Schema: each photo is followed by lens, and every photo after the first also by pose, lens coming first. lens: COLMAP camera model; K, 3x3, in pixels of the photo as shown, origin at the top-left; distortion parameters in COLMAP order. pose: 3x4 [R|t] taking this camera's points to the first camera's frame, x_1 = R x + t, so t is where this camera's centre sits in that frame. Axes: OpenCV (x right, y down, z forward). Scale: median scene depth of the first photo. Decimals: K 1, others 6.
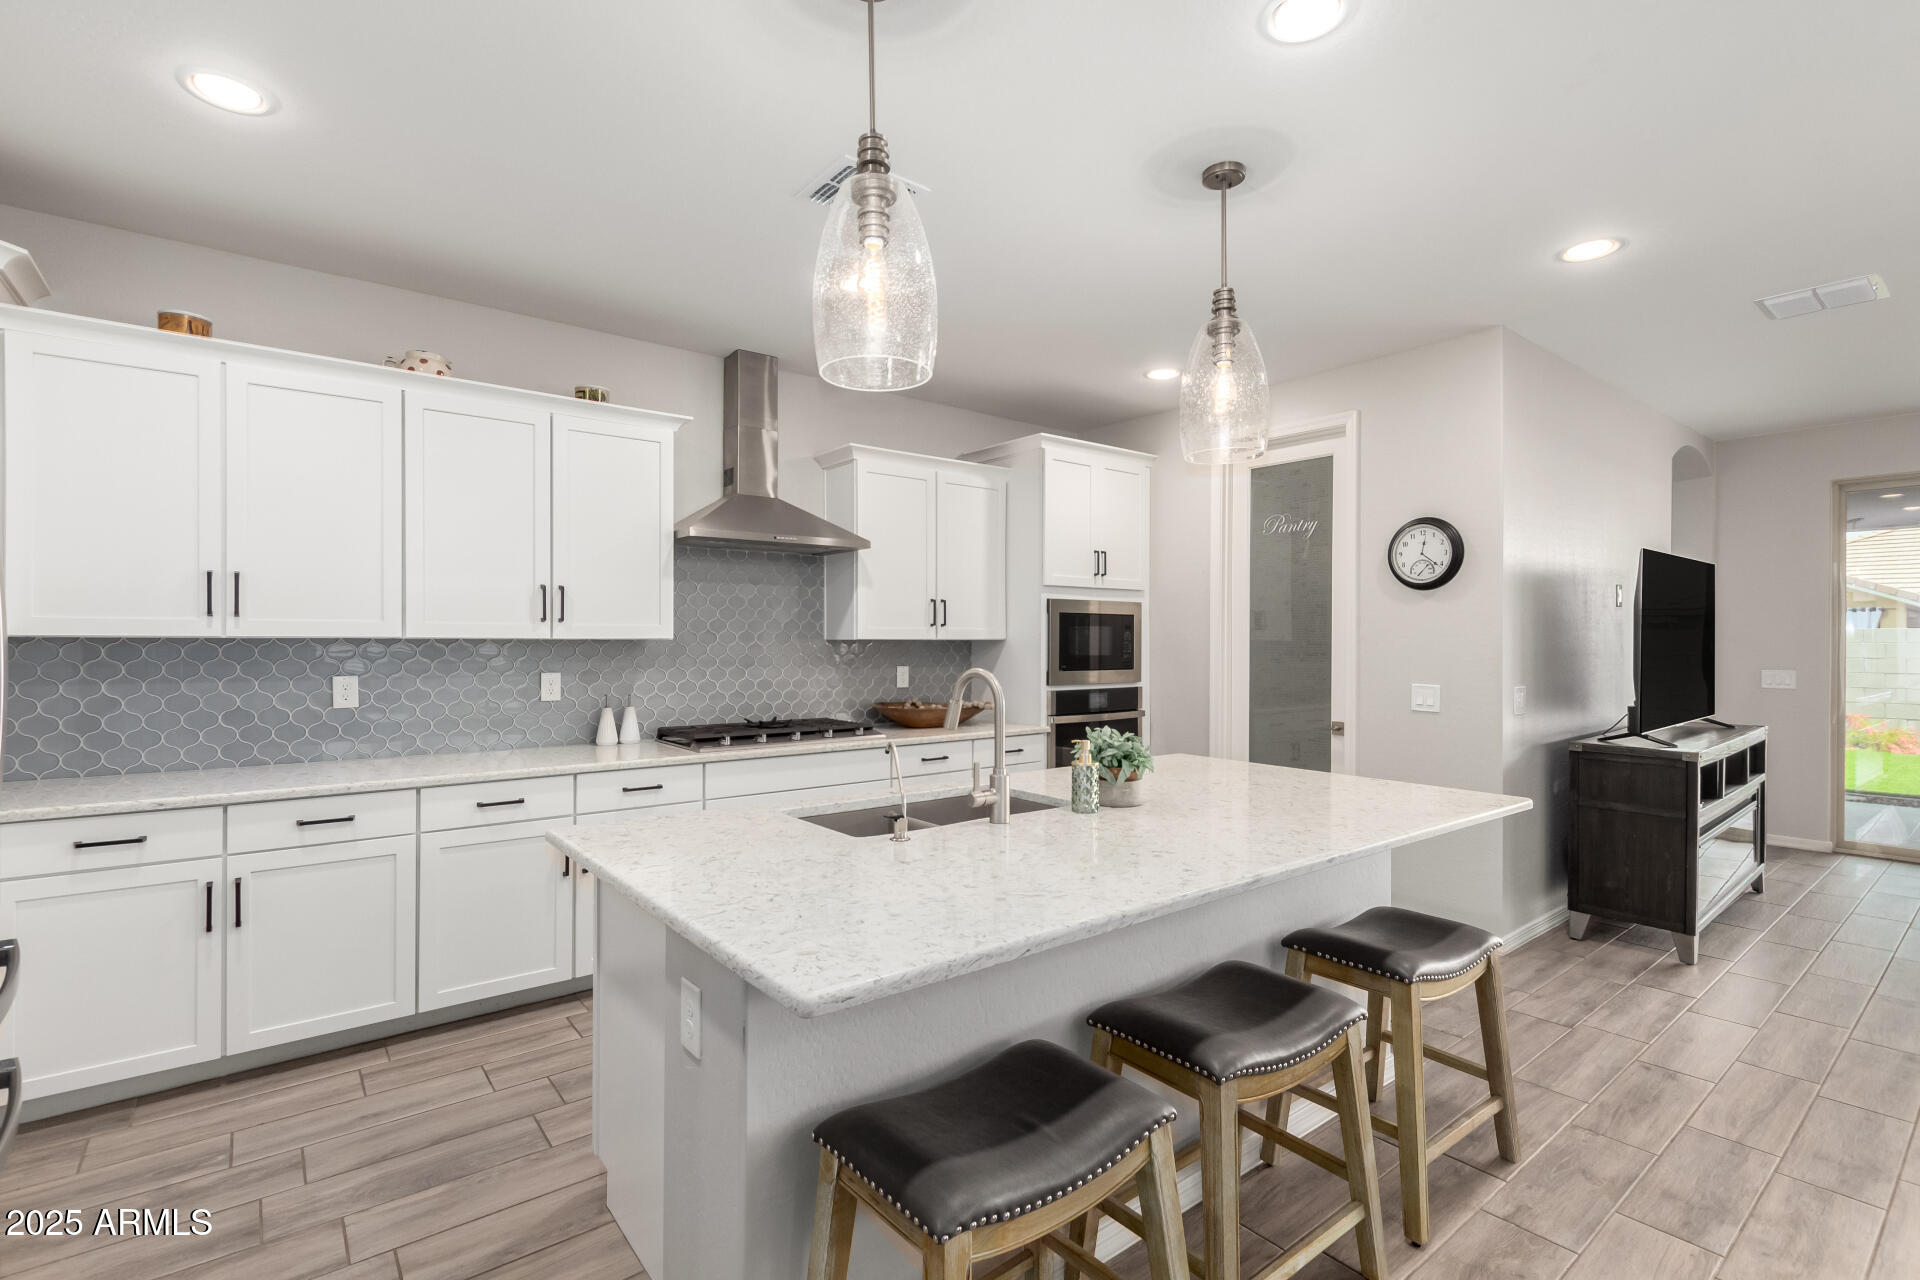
lens RADIAL K [[870.4, 0, 972.6], [0, 870.4, 640.2], [0, 0, 1]] dist [-0.003414, -0.000530]
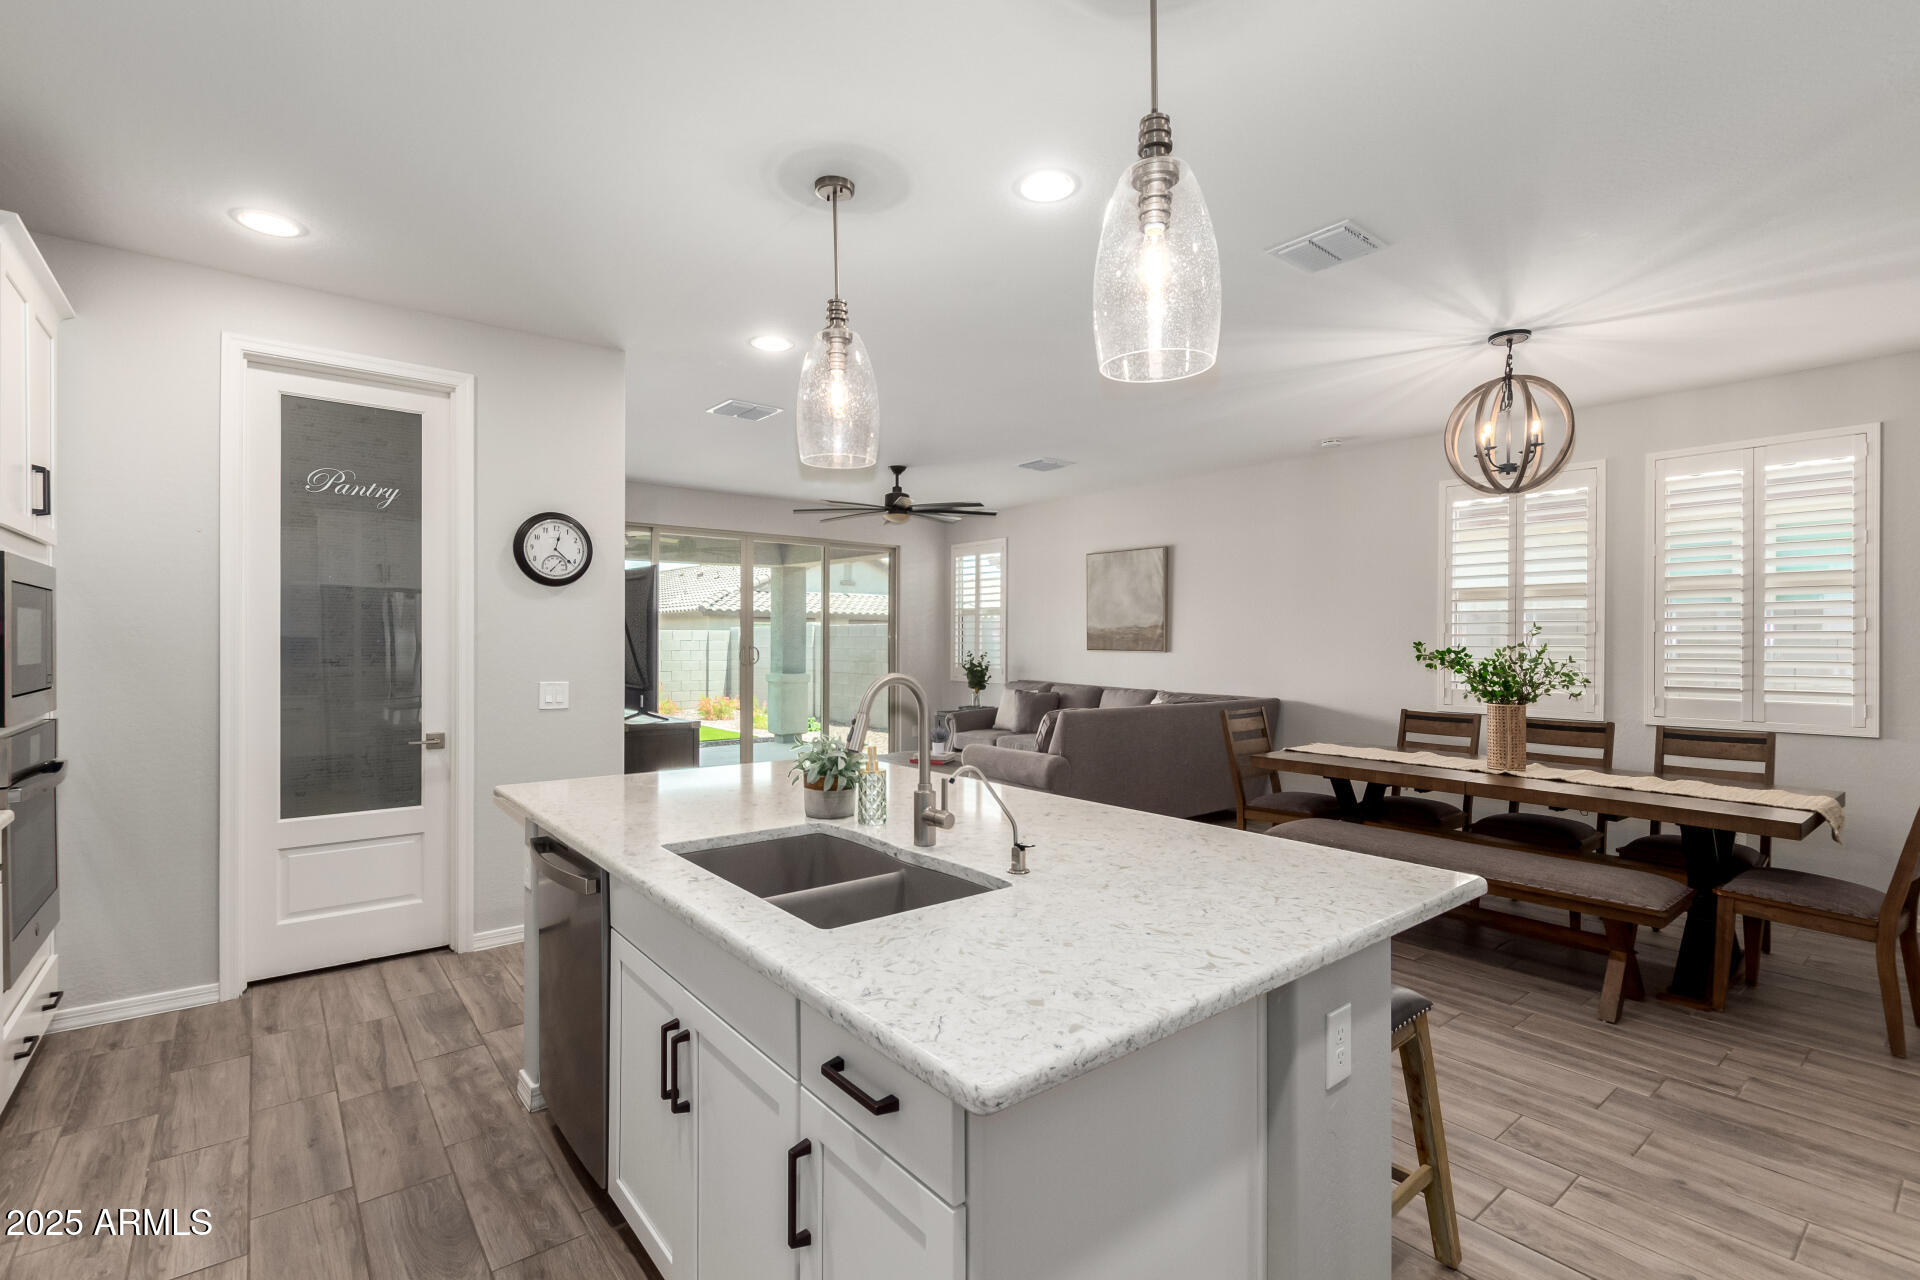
lens RADIAL K [[883.1, 0, 960.0], [0, 883.1, 640.0], [0, 0, 1]] dist [0.001694, -0.001507]
pose [[-0.007849, -0.006072, 0.999951, -0.481795], [0.000640, 0.999981, 0.006077, -0.002175], [-0.999969, 0.000688, -0.007845, 0.539307]]
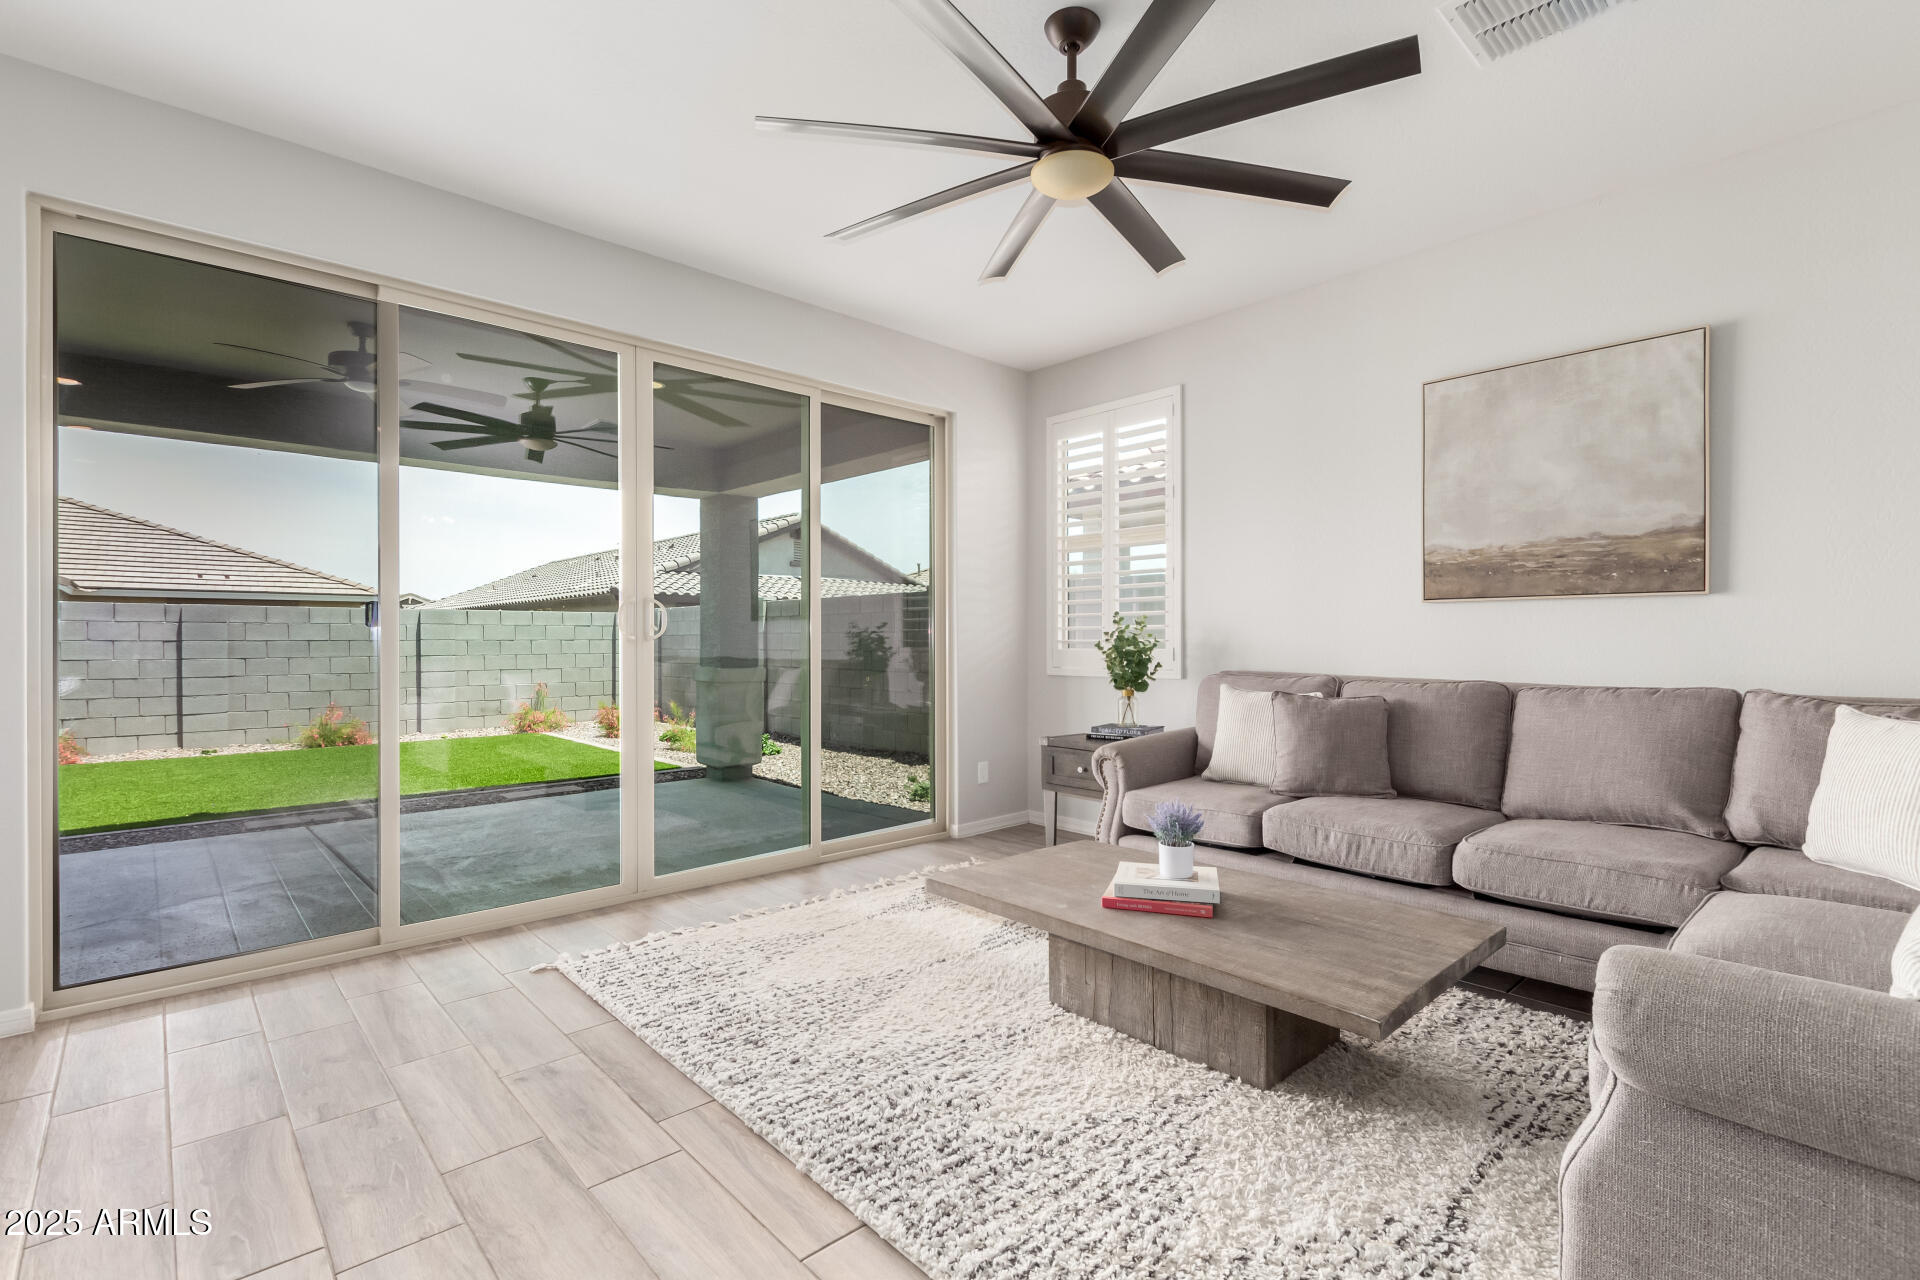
lens RADIAL K [[865.0, 0, 960.0], [0, 865.0, 640.0], [0, 0, 1]] dist [0.000841, -0.000016]
pose [[-0.080578, -0.004262, 0.996739, 0.705171], [0.005204, 0.999975, 0.004696, 0.066630], [-0.996735, 0.005566, -0.080554, 0.771401]]
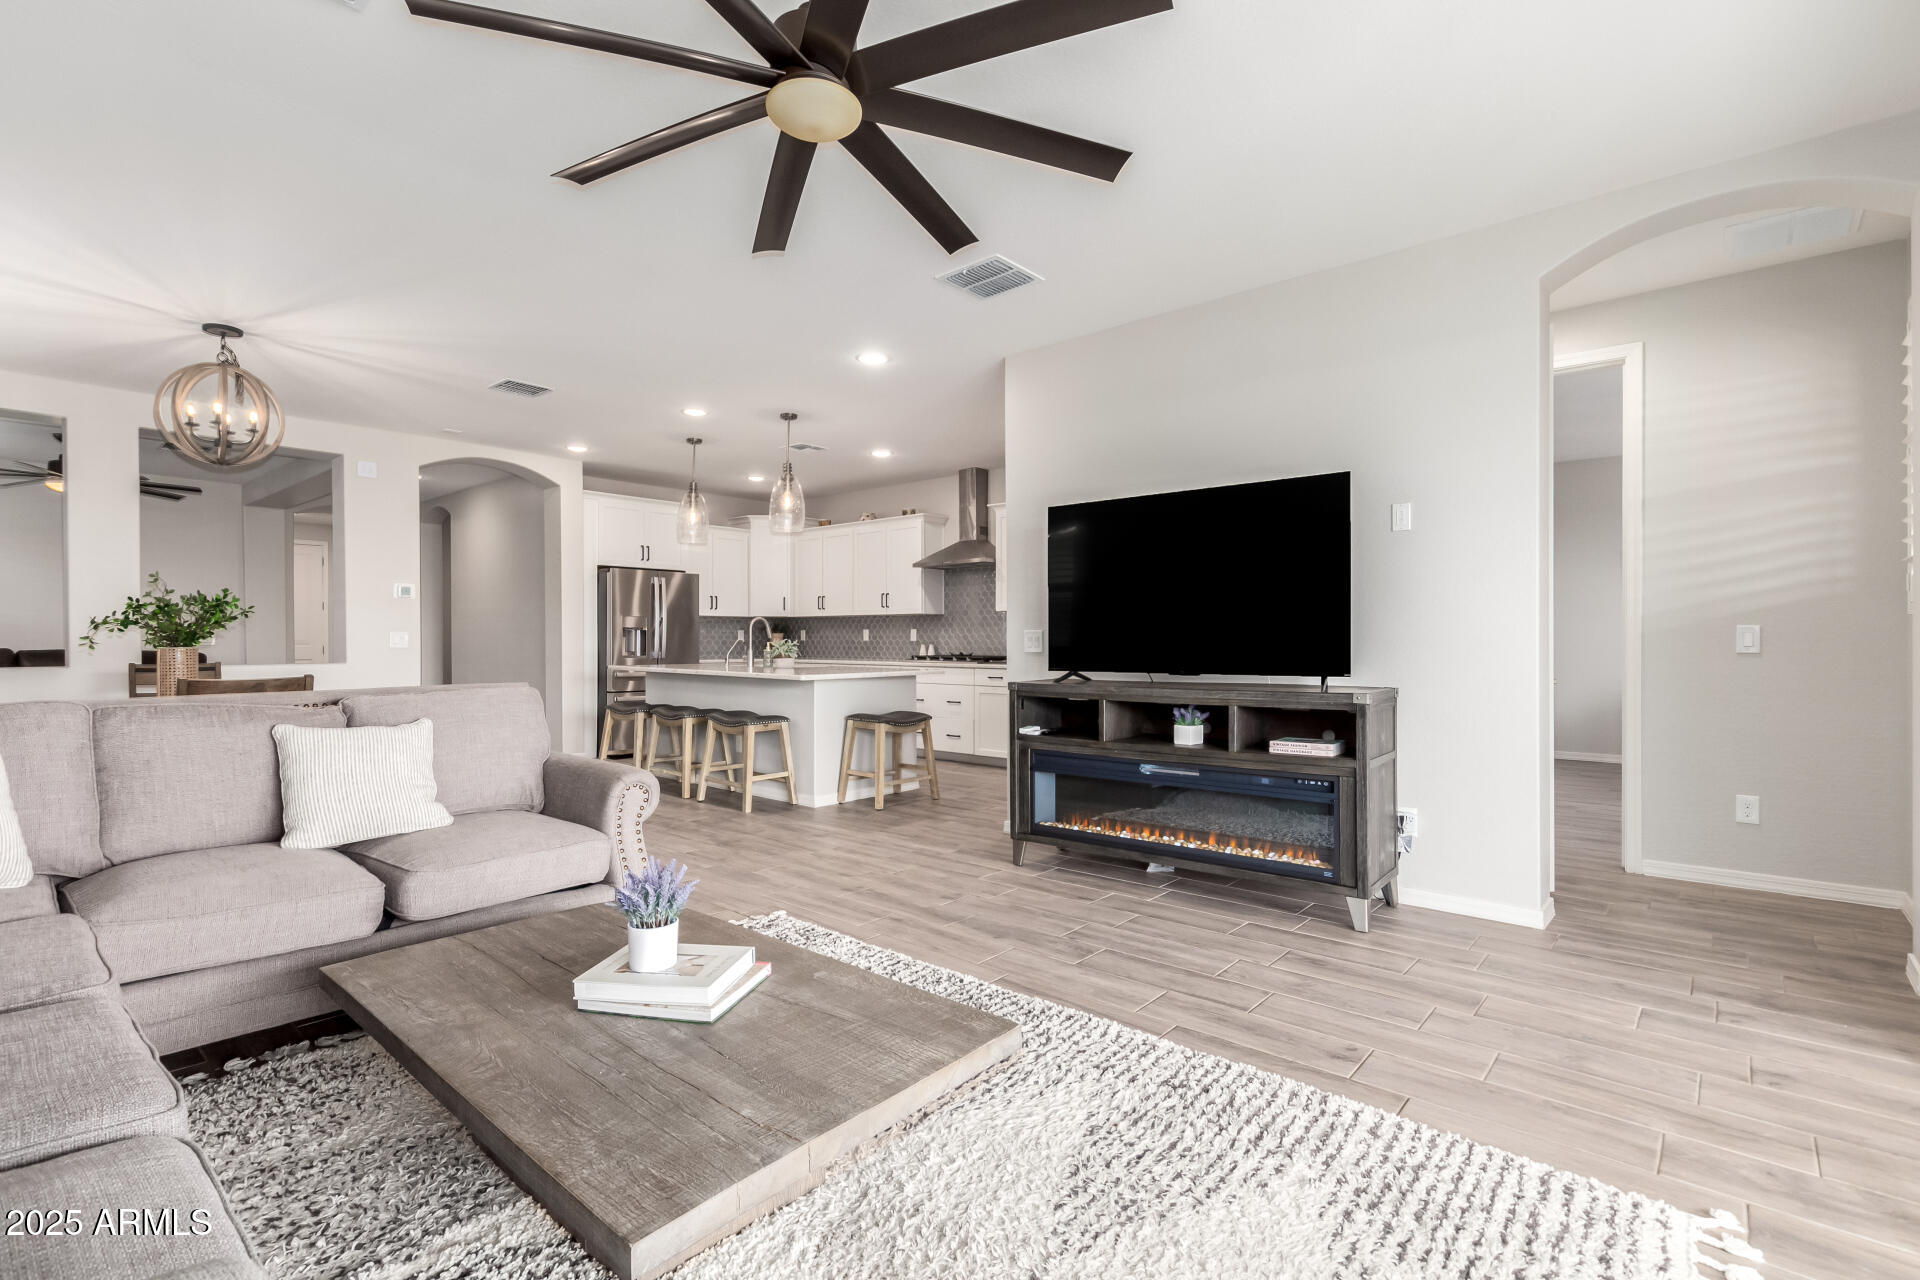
lens RADIAL K [[870.4, 0, 972.6], [0, 870.4, 640.2], [0, 0, 1]] dist [-0.003414, -0.000530]
pose [[0.196585, -0.003674, -0.980480, 1.776439], [0.001363, 0.999993, -0.003473, 0.071527], [0.980486, -0.000654, 0.196589, 0.642554]]
